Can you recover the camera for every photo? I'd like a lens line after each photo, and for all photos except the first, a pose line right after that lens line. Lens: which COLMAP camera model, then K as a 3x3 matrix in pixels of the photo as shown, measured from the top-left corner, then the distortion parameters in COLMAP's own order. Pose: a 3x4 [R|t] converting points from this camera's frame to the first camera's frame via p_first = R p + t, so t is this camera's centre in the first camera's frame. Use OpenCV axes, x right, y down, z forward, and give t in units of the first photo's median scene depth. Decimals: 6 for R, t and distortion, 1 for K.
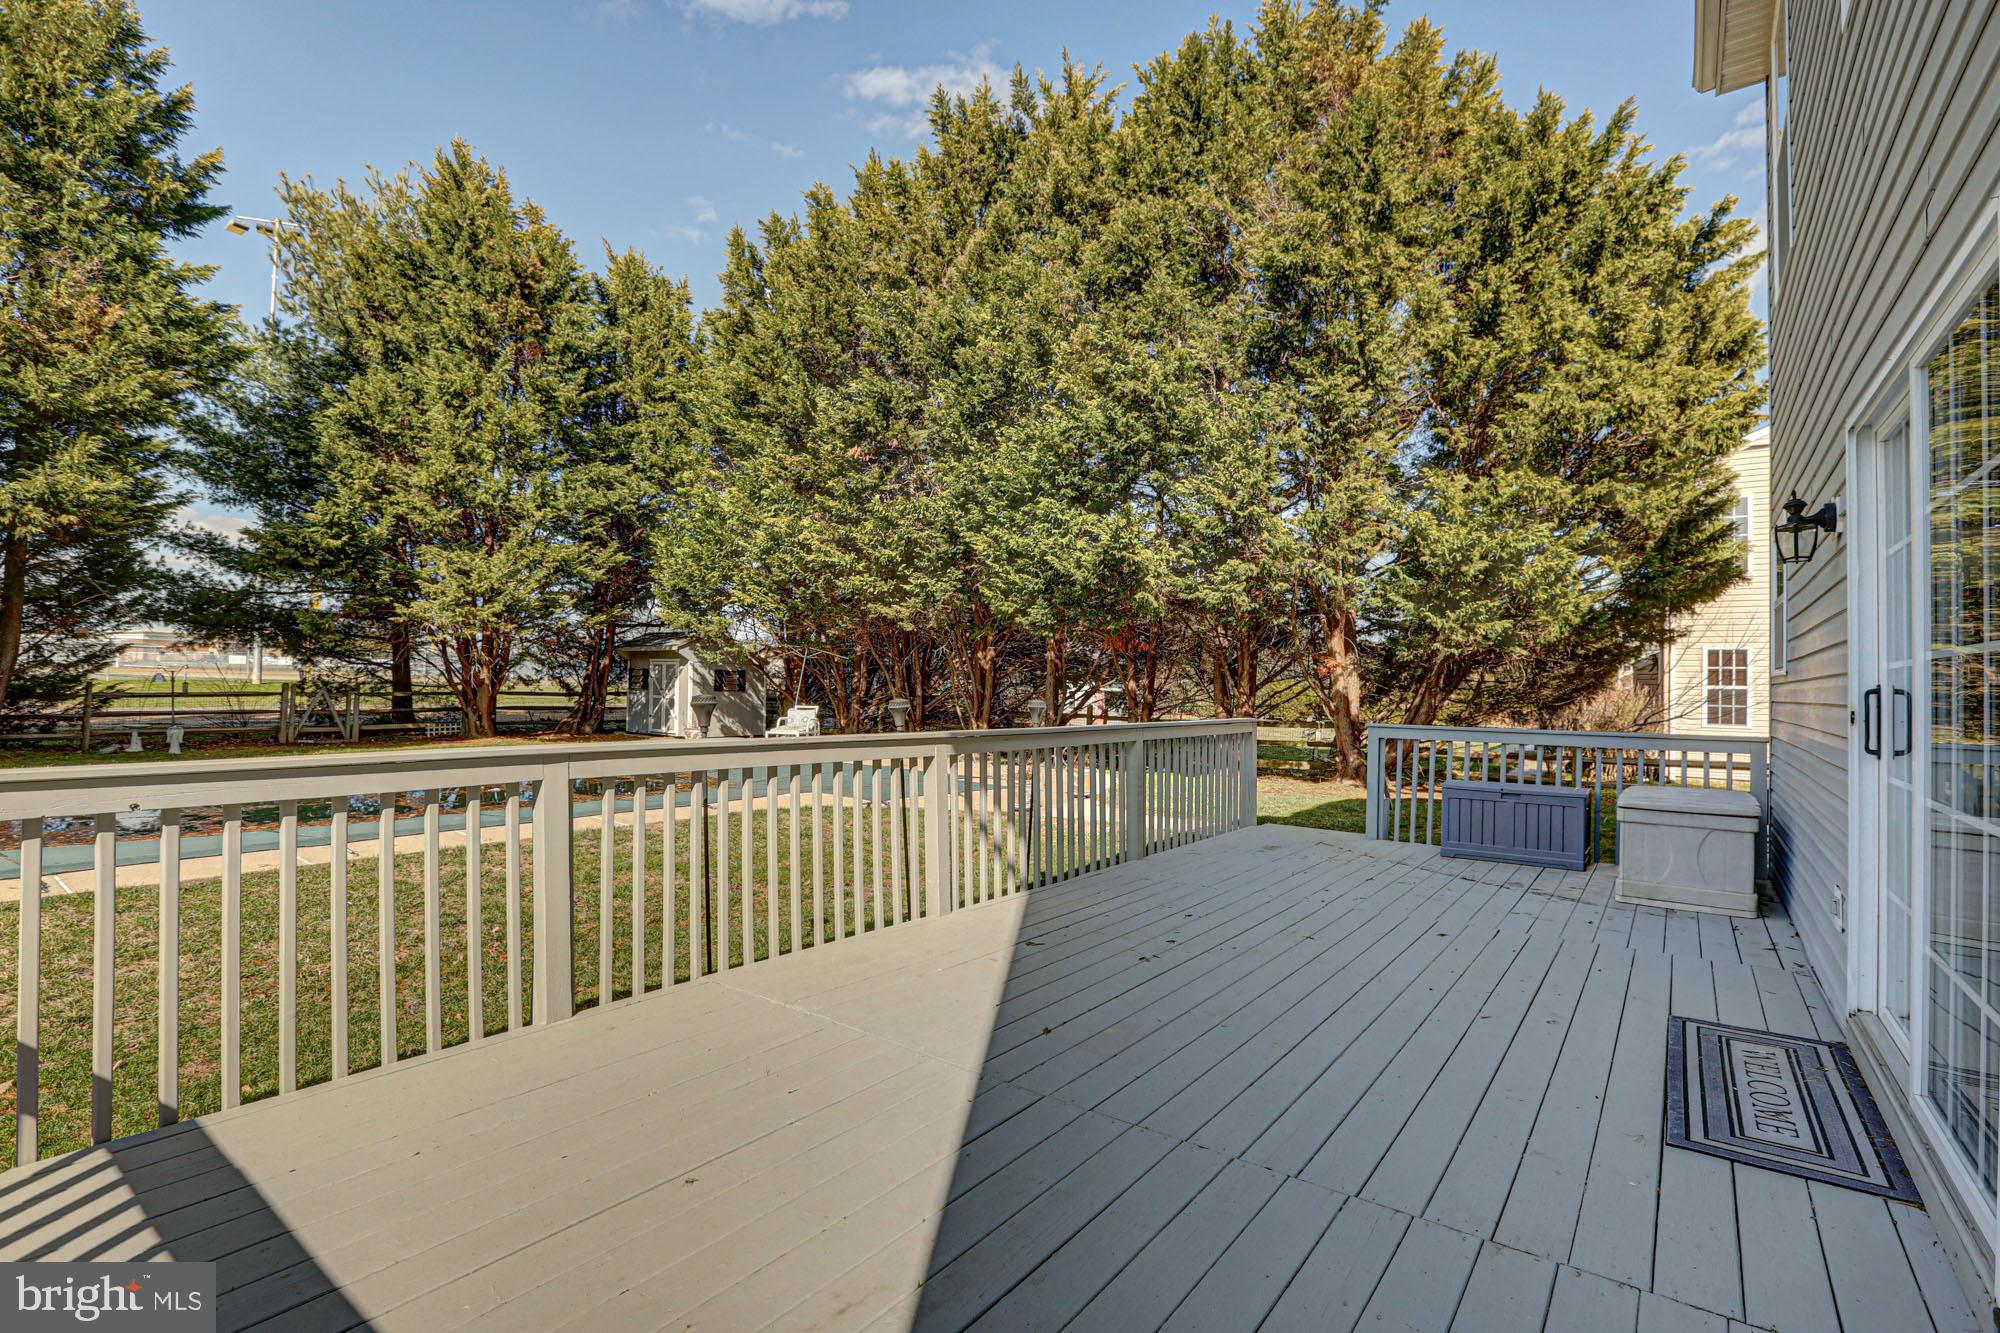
lens RADIAL K [[927.2, 0, 1003.1], [0, 927.2, 677.7], [0, 0, 1]] dist [-0.053551, 0.014925]
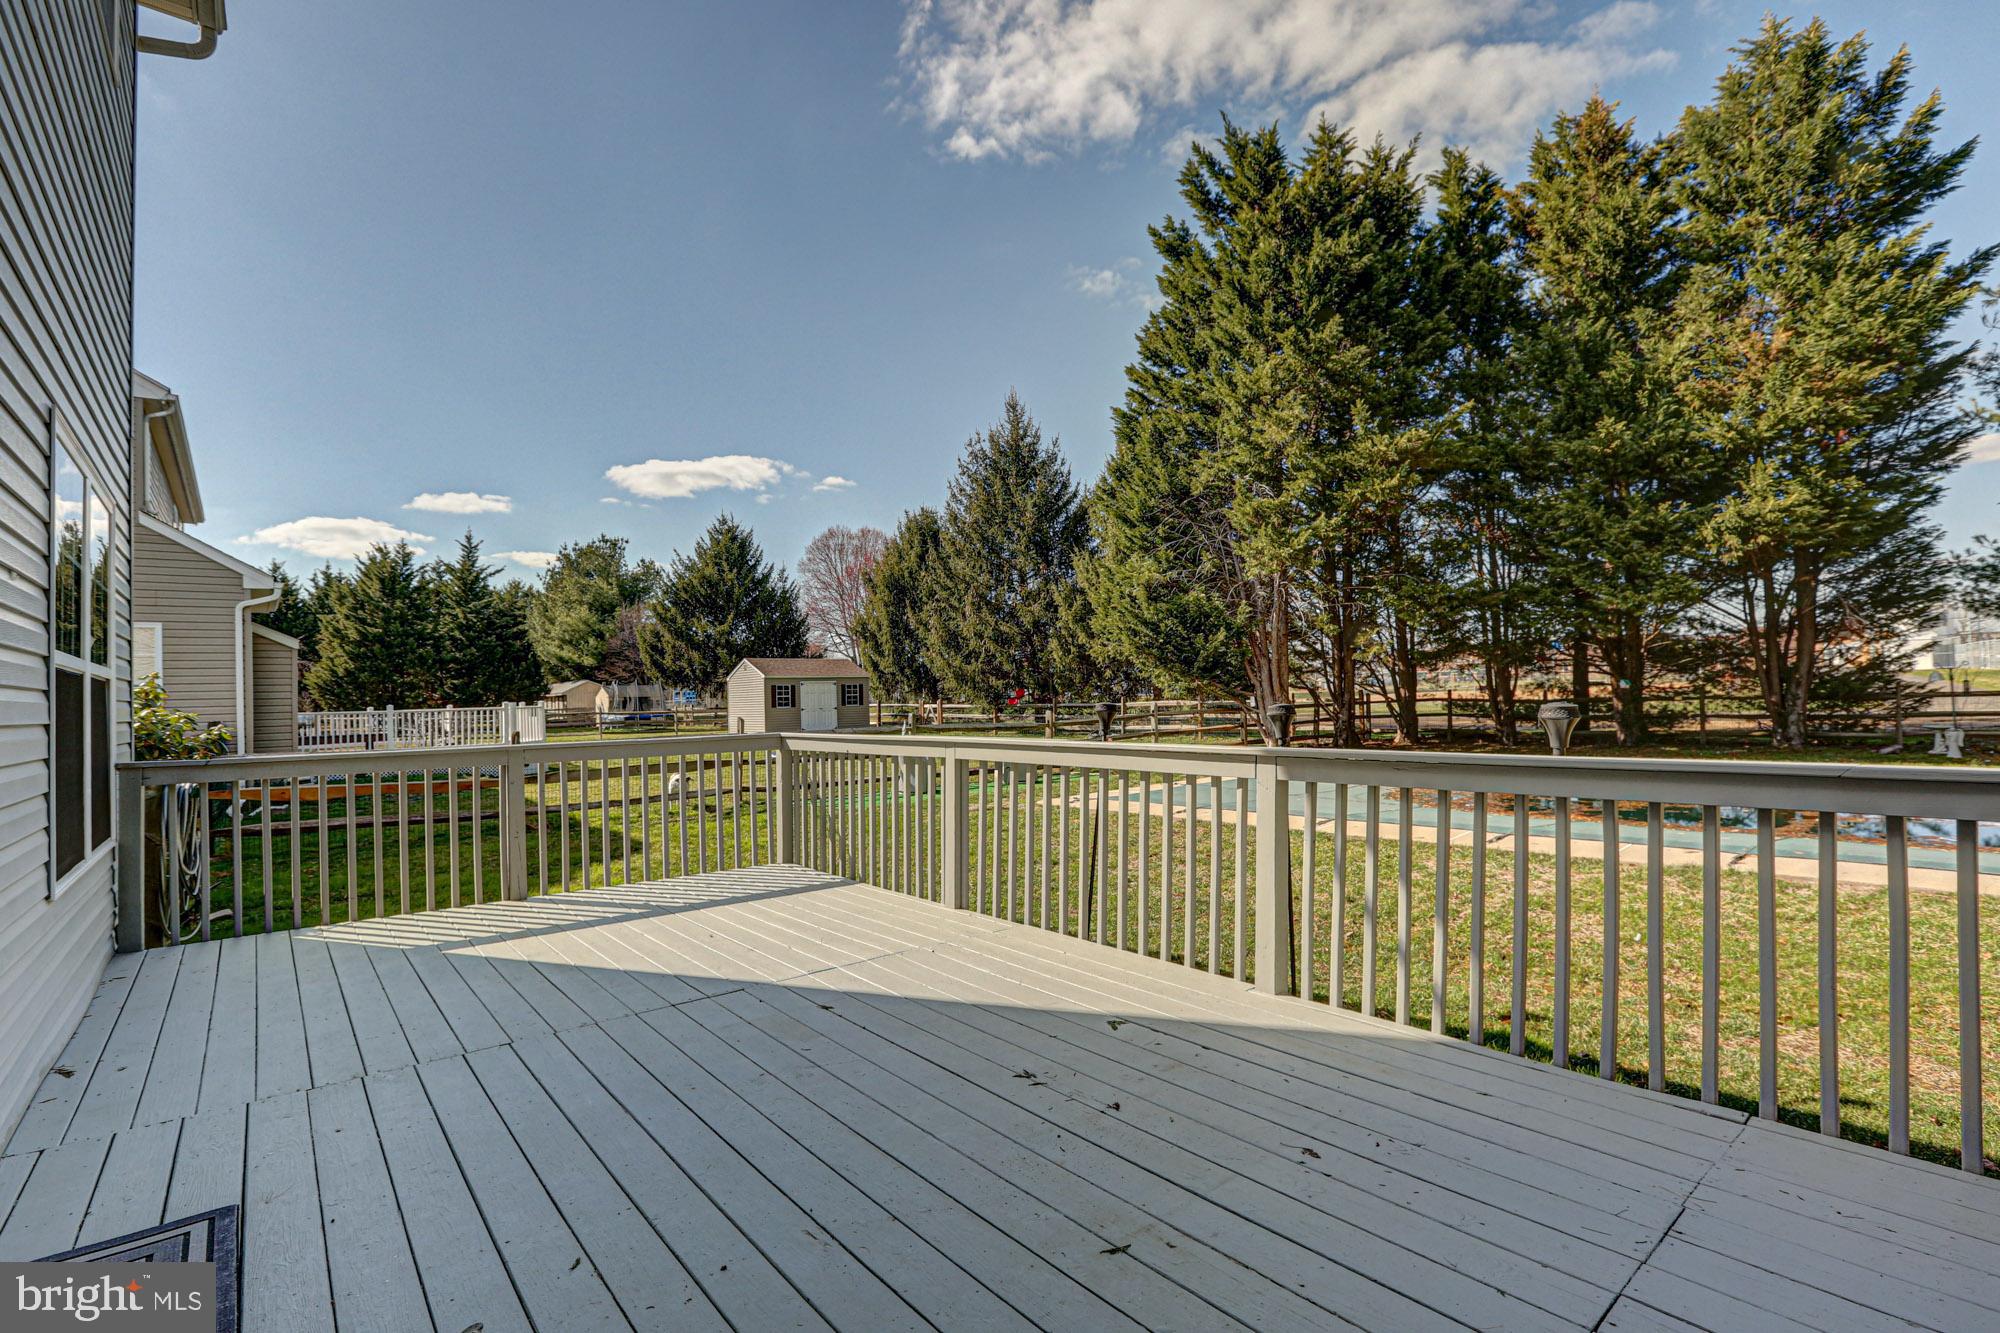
lens RADIAL K [[933.8, 0, 998.9], [0, 933.8, 648.4], [0, 0, 1]] dist [-0.036961, 0.000715]
pose [[-0.239021, -0.055666, -0.969417, 0.211011], [0.025401, 0.997655, -0.063551, 0.006459], [0.970682, -0.039814, -0.237047, 0.285742]]
